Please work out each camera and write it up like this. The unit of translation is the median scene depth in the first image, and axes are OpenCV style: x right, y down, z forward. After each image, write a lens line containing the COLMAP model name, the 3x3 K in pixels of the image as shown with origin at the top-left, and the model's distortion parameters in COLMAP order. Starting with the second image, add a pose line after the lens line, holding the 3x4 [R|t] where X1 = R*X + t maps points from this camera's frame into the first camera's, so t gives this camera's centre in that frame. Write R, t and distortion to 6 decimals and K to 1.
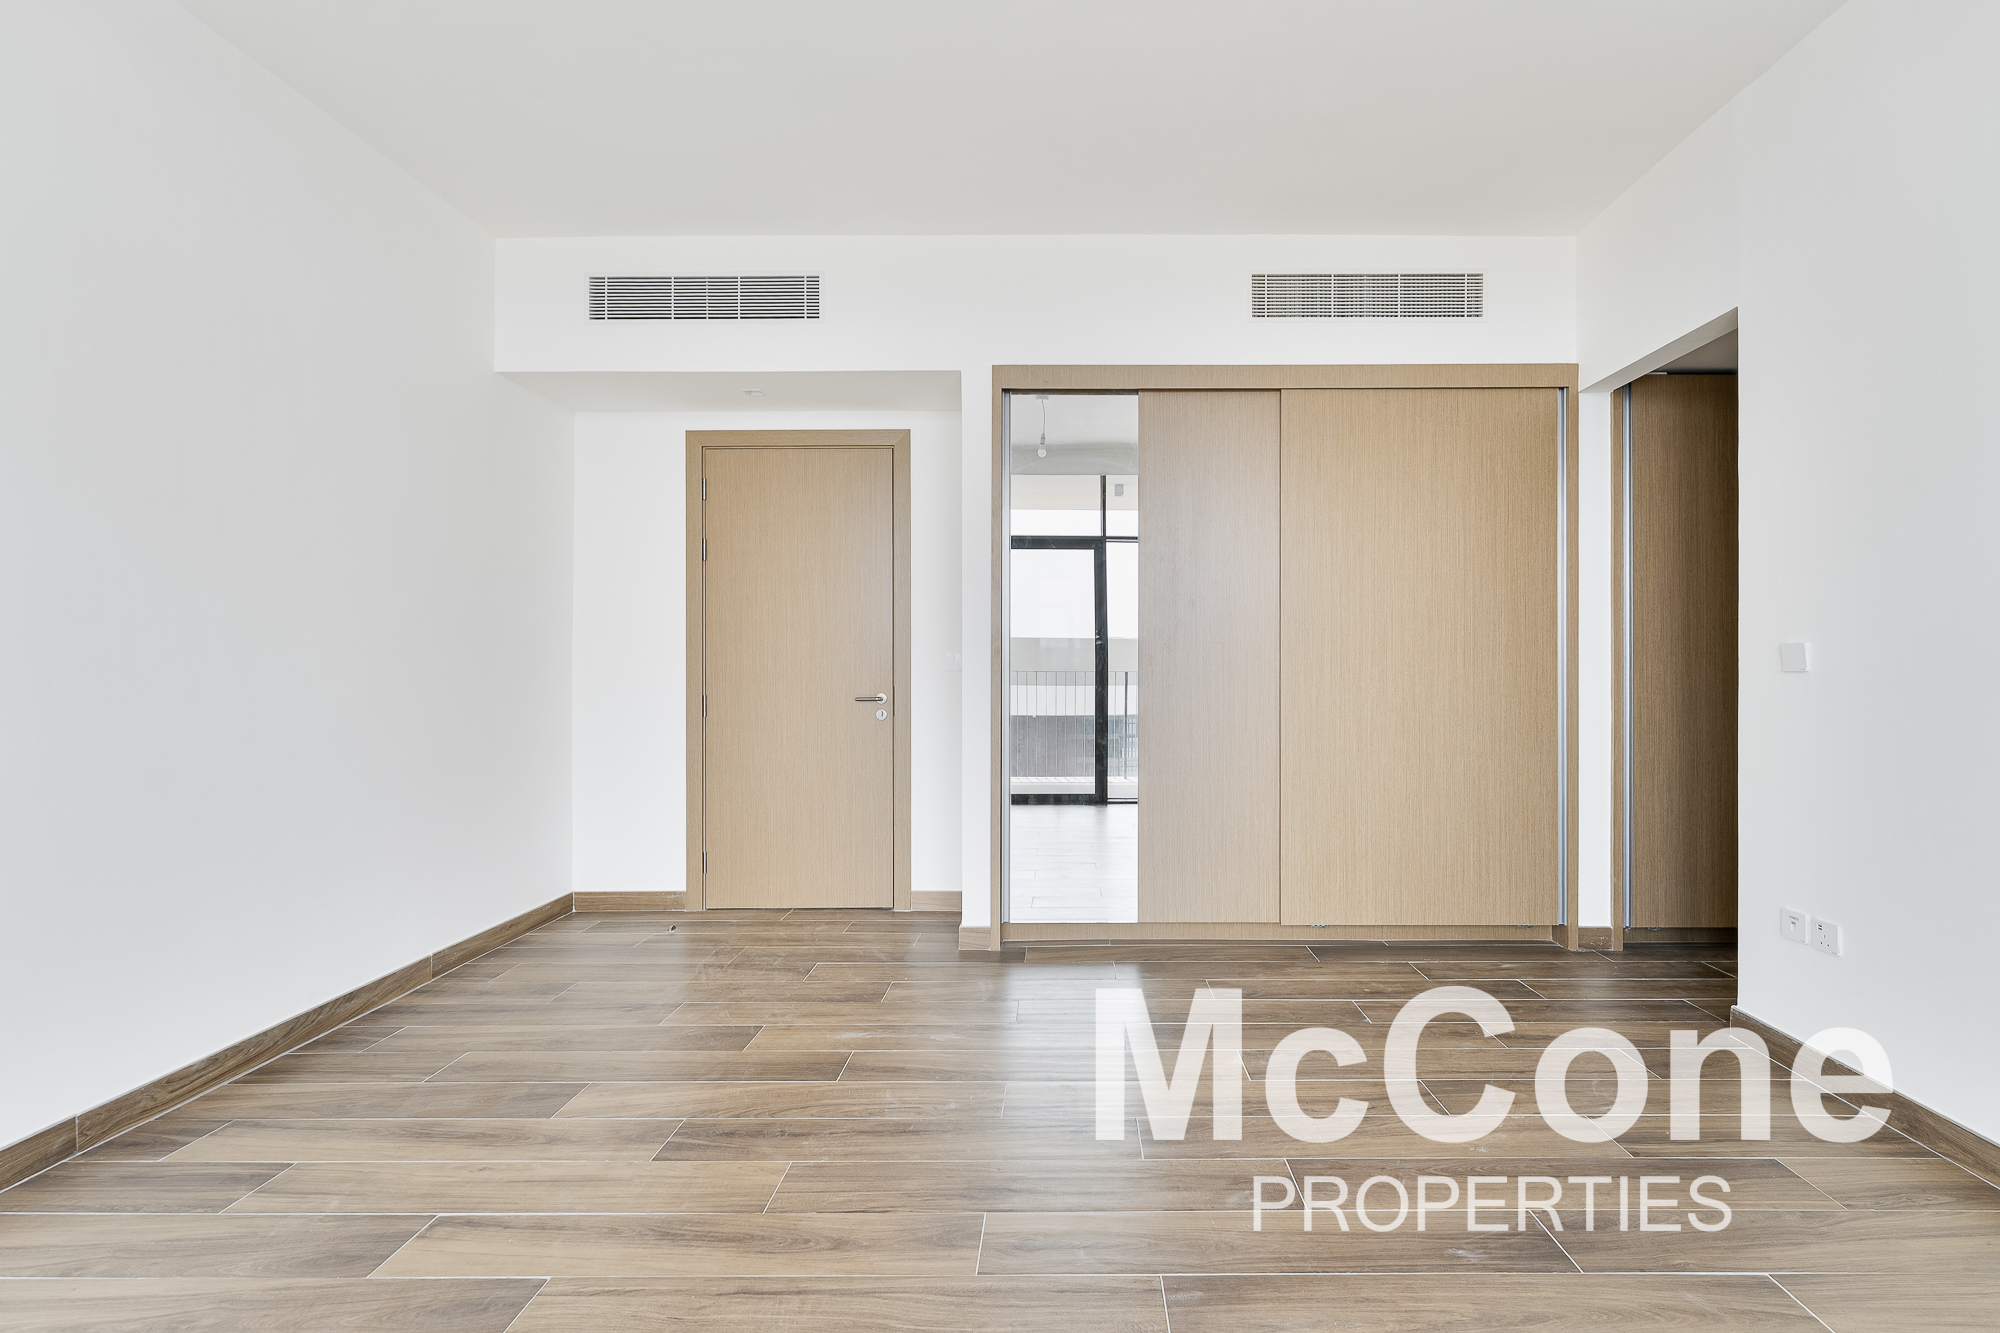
lens RADIAL K [[823.9, 0, 1011.2], [0, 823.9, 662.1], [0, 0, 1]] dist [-0.015458, 0.000312]
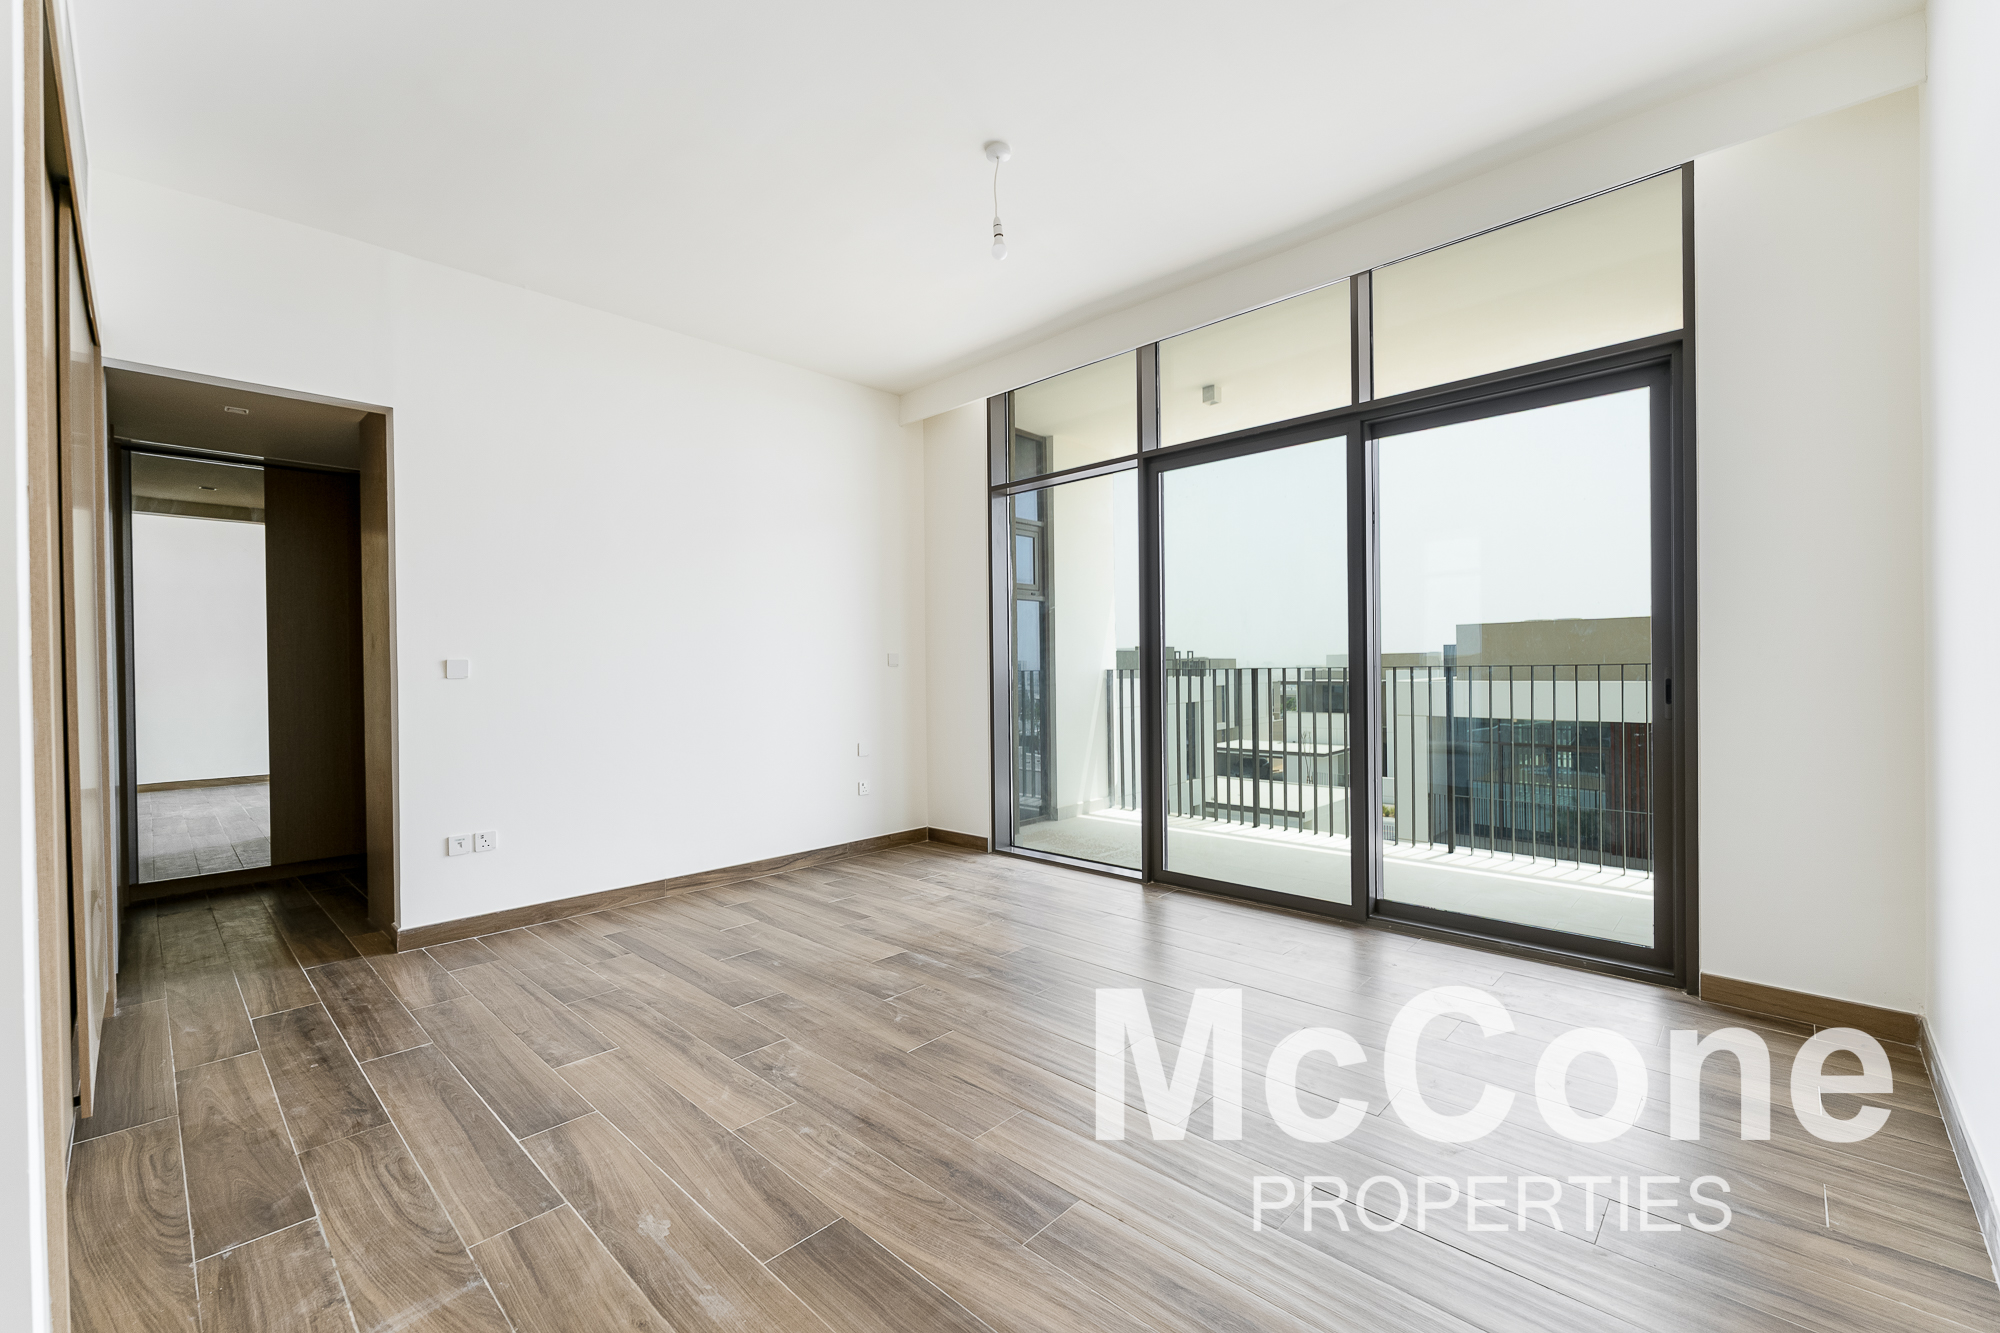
lens RADIAL K [[823.9, 0, 997.1], [0, 823.9, 668.2], [0, 0, 1]] dist [-0.015458, 0.000312]
pose [[-0.741538, 0.006511, 0.670879, -0.855751], [0.013502, 0.999895, 0.005219, -0.005710], [-0.670775, 0.012928, -0.741549, 1.494798]]
